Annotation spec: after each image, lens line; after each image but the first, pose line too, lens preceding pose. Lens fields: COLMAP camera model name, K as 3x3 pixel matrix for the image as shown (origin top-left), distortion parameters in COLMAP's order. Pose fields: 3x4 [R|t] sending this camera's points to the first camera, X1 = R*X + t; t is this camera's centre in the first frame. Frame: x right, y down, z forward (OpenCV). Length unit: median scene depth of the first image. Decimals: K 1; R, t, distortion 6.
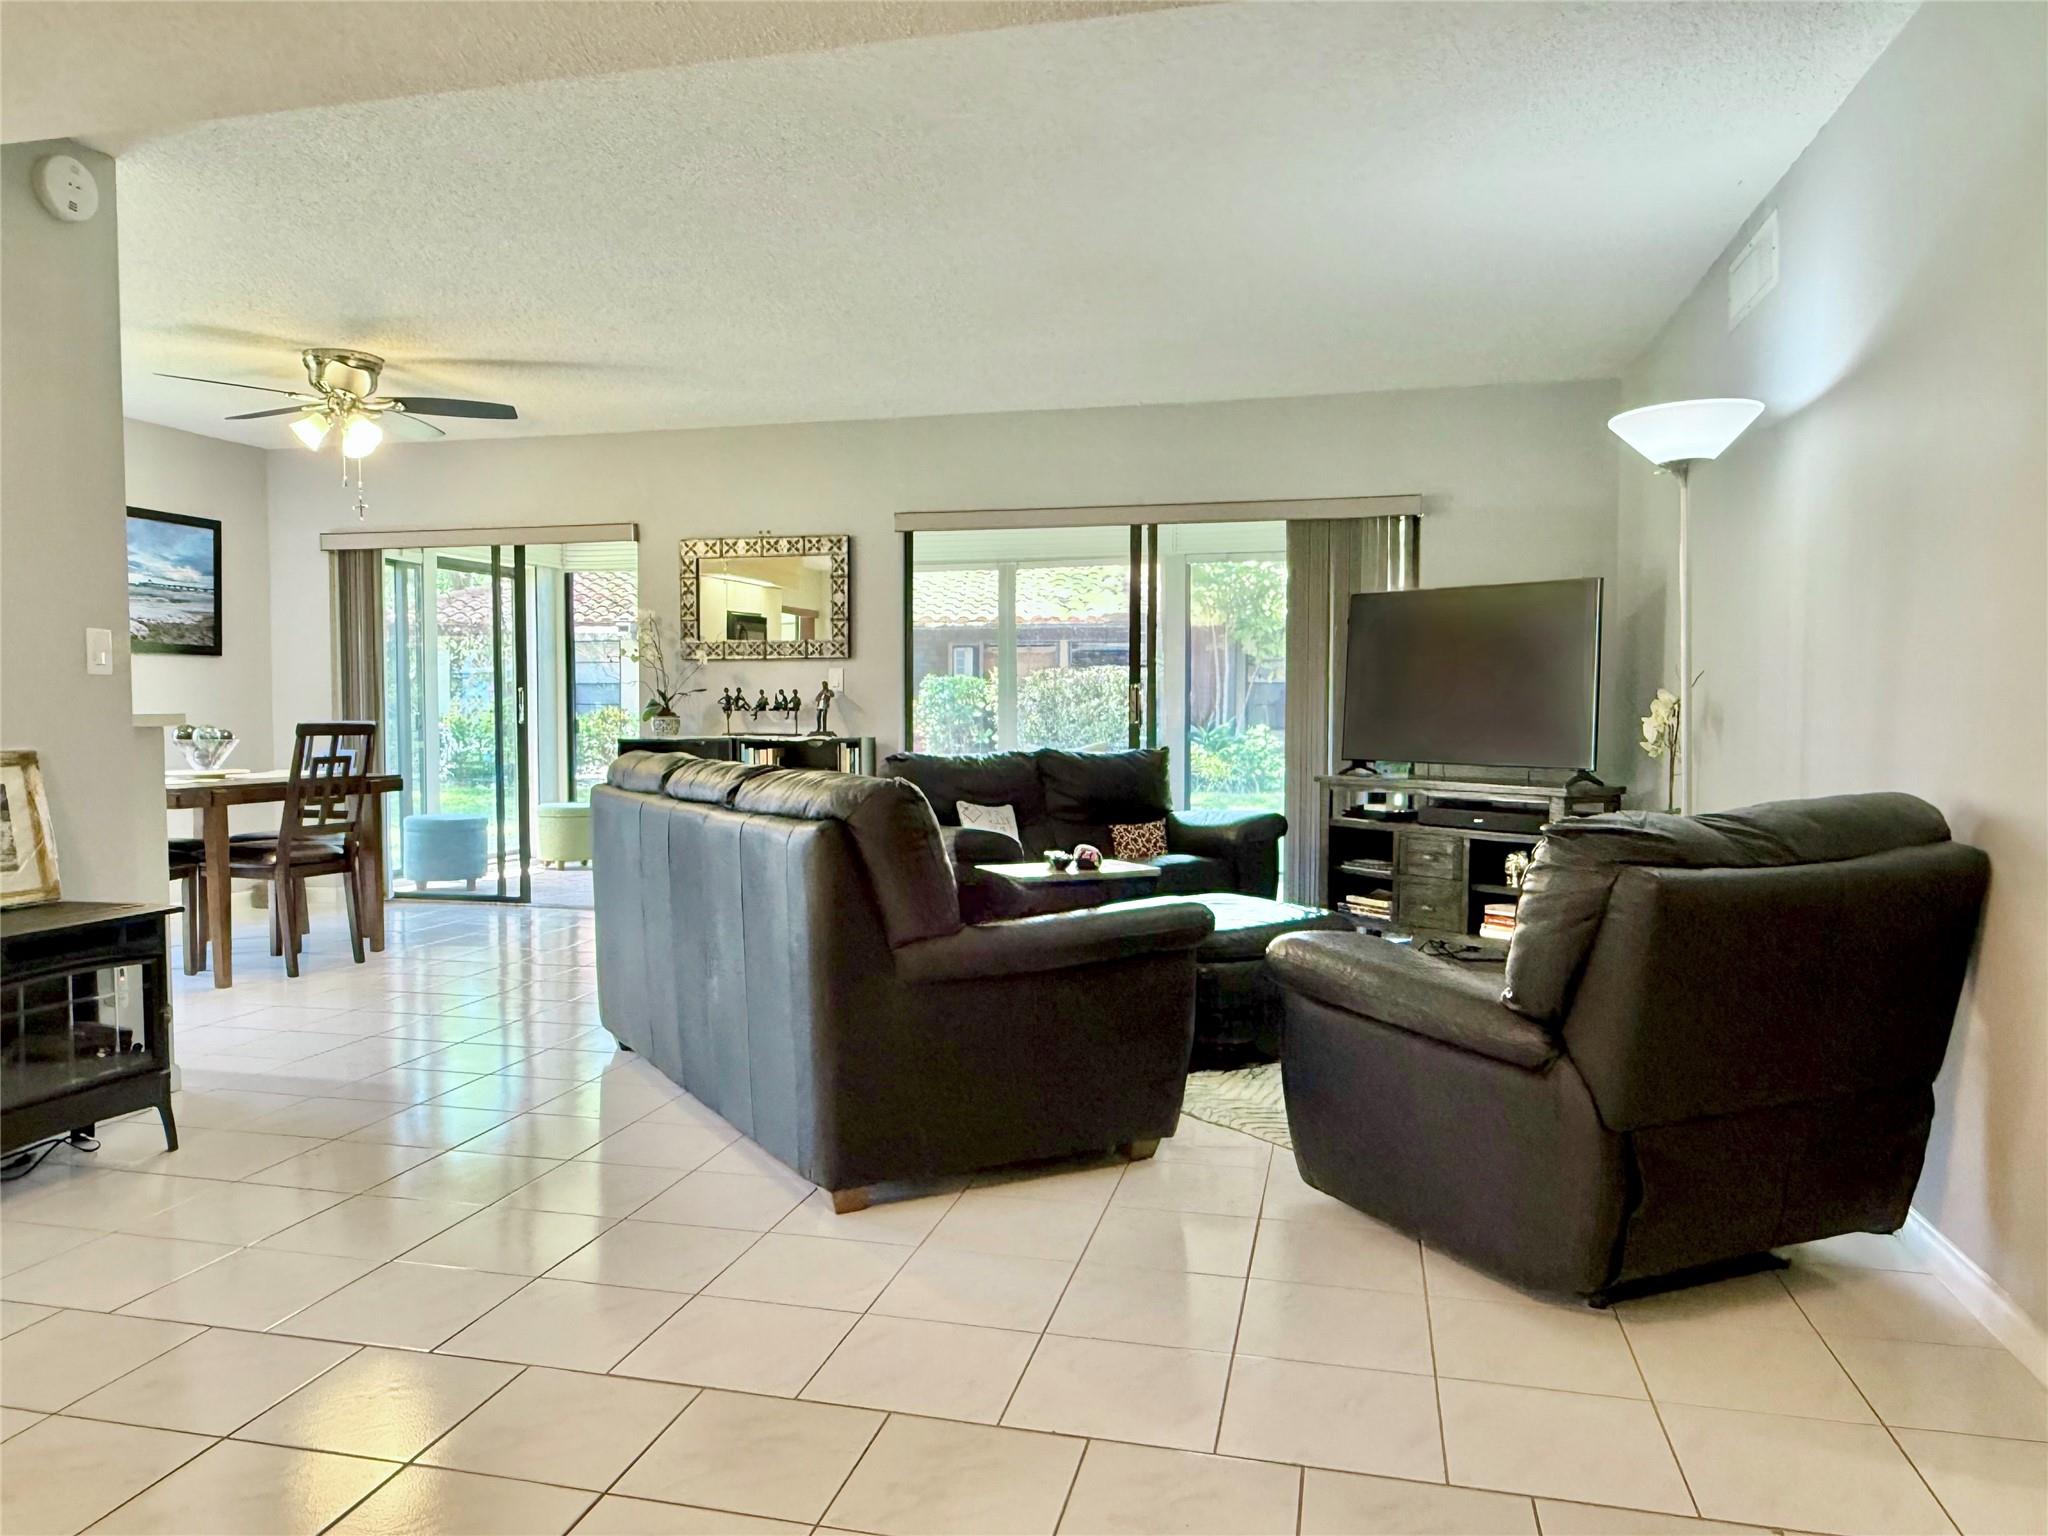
lens RADIAL K [[1421.9, 0, 1006.5], [0, 1421.9, 778.8], [0, 0, 1]] dist [0.006376, -0.014025]
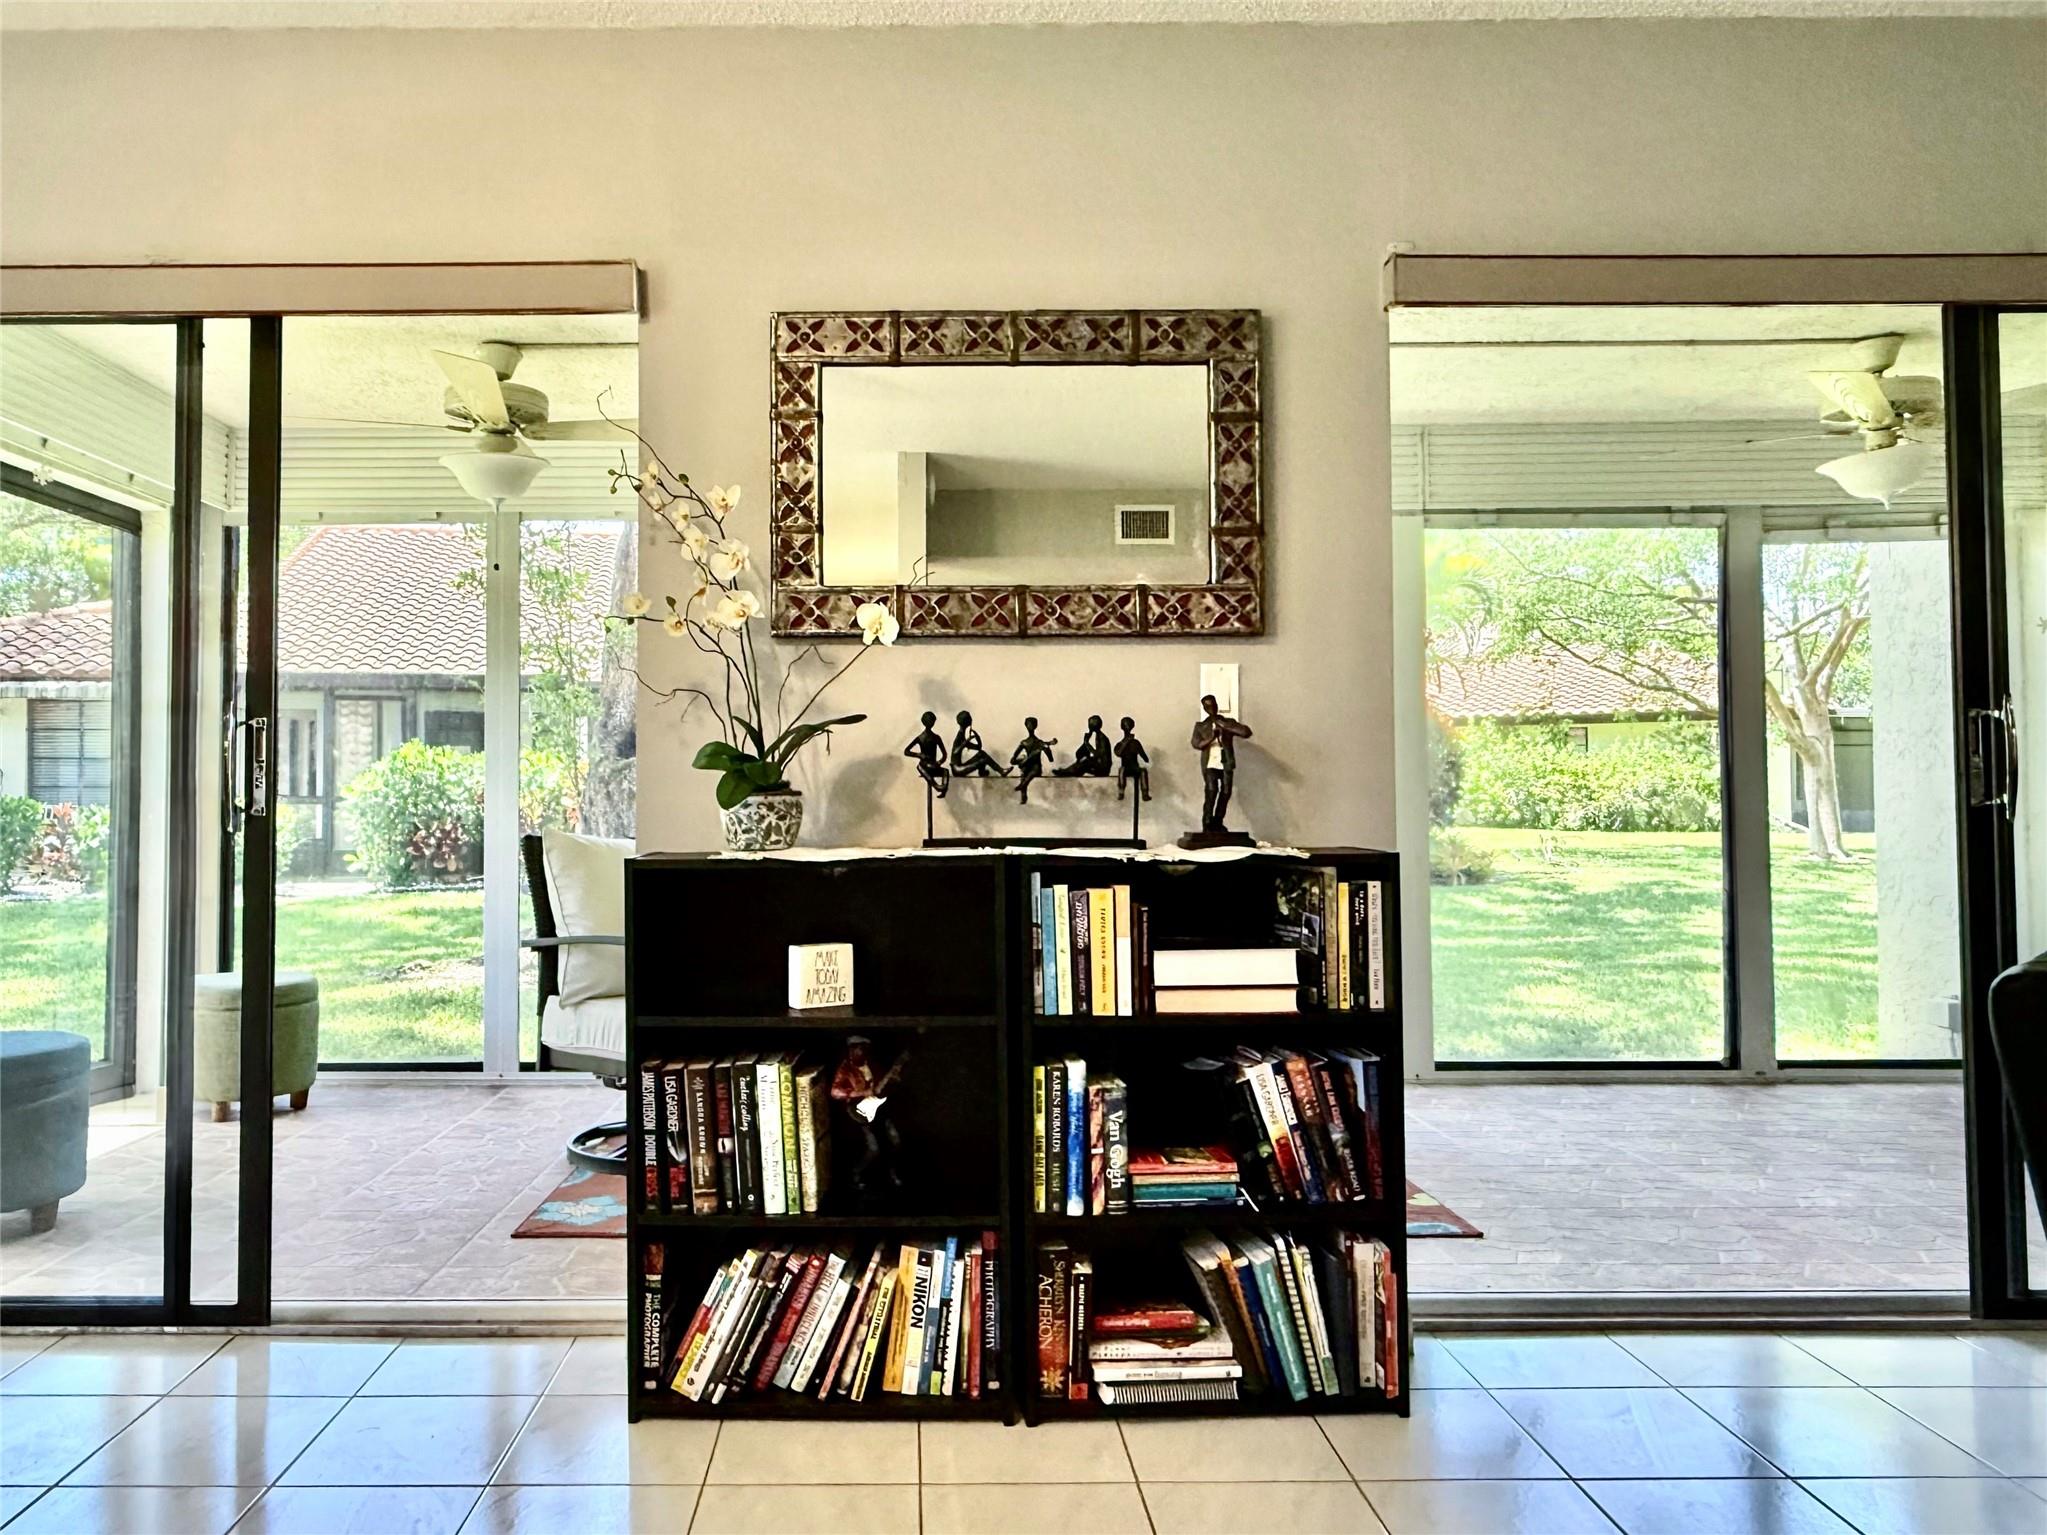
lens RADIAL K [[1431.0, 0, 896.4], [0, 1431.0, 741.8], [0, 0, 1]] dist [-0.003588, -0.006339]
pose [[0.971490, 0.005827, 0.237010, -0.293308], [0.014464, 0.996379, -0.083781, -0.026987], [-0.236640, 0.084820, 0.967888, 0.661952]]
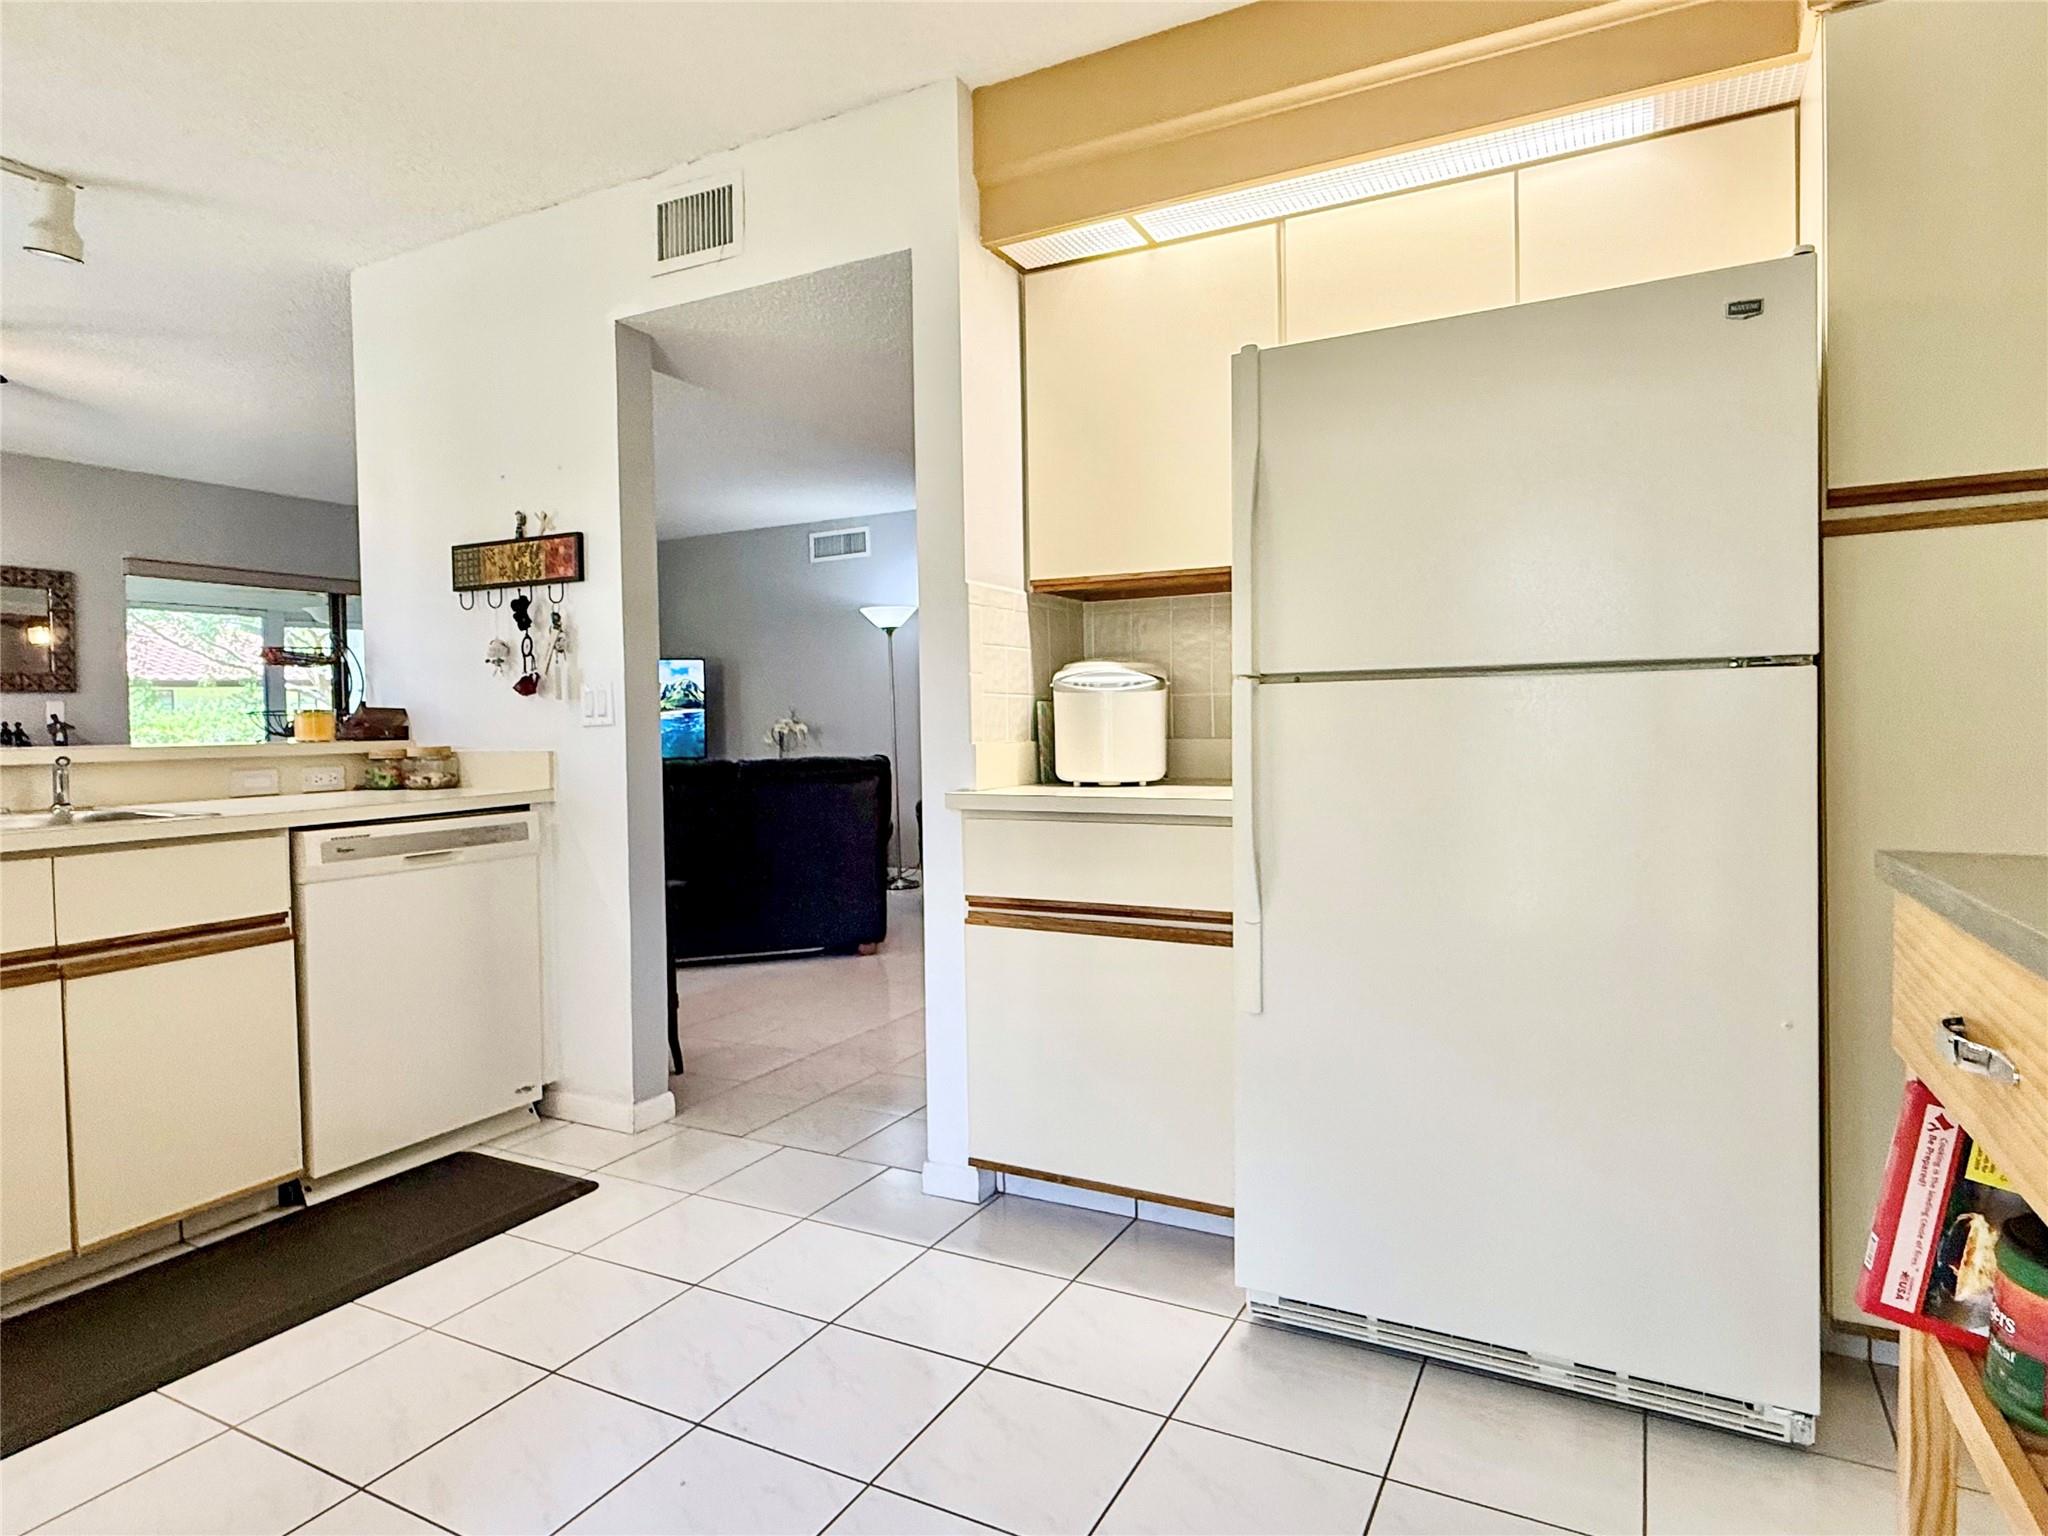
lens RADIAL K [[1203.9, 0, 1033.5], [0, 1203.9, 750.7], [0, 0, 1]] dist [0.010491, 0.001718]
pose [[0.255817, -0.027949, 0.966321, -0.780460], [0.067497, 0.997659, 0.010987, -0.005275], [-0.964366, 0.062413, 0.257105, 0.111576]]
